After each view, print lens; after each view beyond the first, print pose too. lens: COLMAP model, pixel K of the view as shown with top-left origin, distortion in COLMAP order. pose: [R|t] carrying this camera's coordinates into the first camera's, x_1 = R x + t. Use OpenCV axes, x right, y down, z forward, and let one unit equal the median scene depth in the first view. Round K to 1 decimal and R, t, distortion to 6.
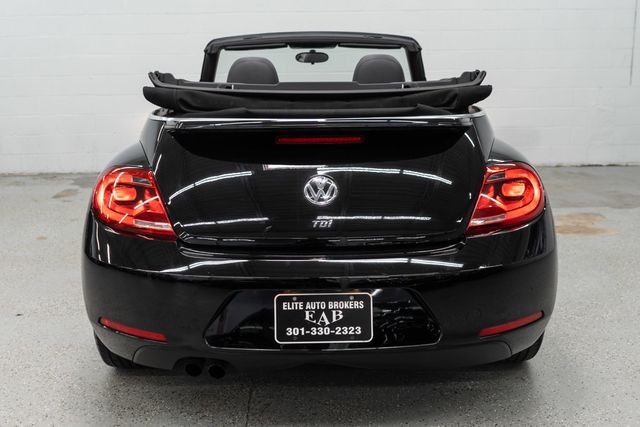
lens RADIAL K [[787.3, 0, 311.7], [0, 787.3, 209.4], [0, 0, 1]] dist [-0.021143, 0.000000]
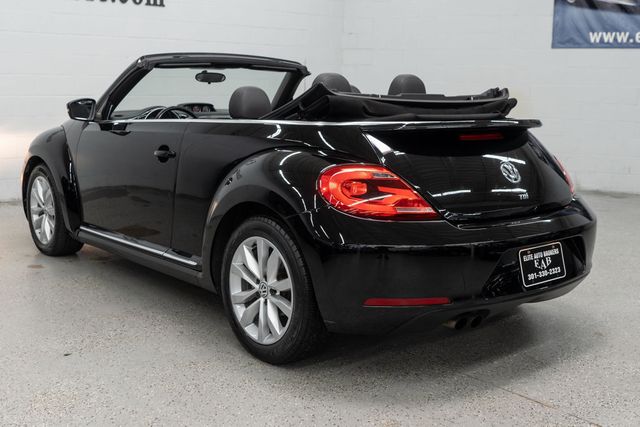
lens RADIAL K [[787.3, 0, 320.3], [0, 787.3, 208.5], [0, 0, 1]] dist [-0.021143, 0.000000]
pose [[0.762760, -0.077782, 0.641987, -1.055692], [0.106351, 0.994311, -0.005890, 0.009499], [-0.637876, 0.072769, 0.766693, 0.183872]]
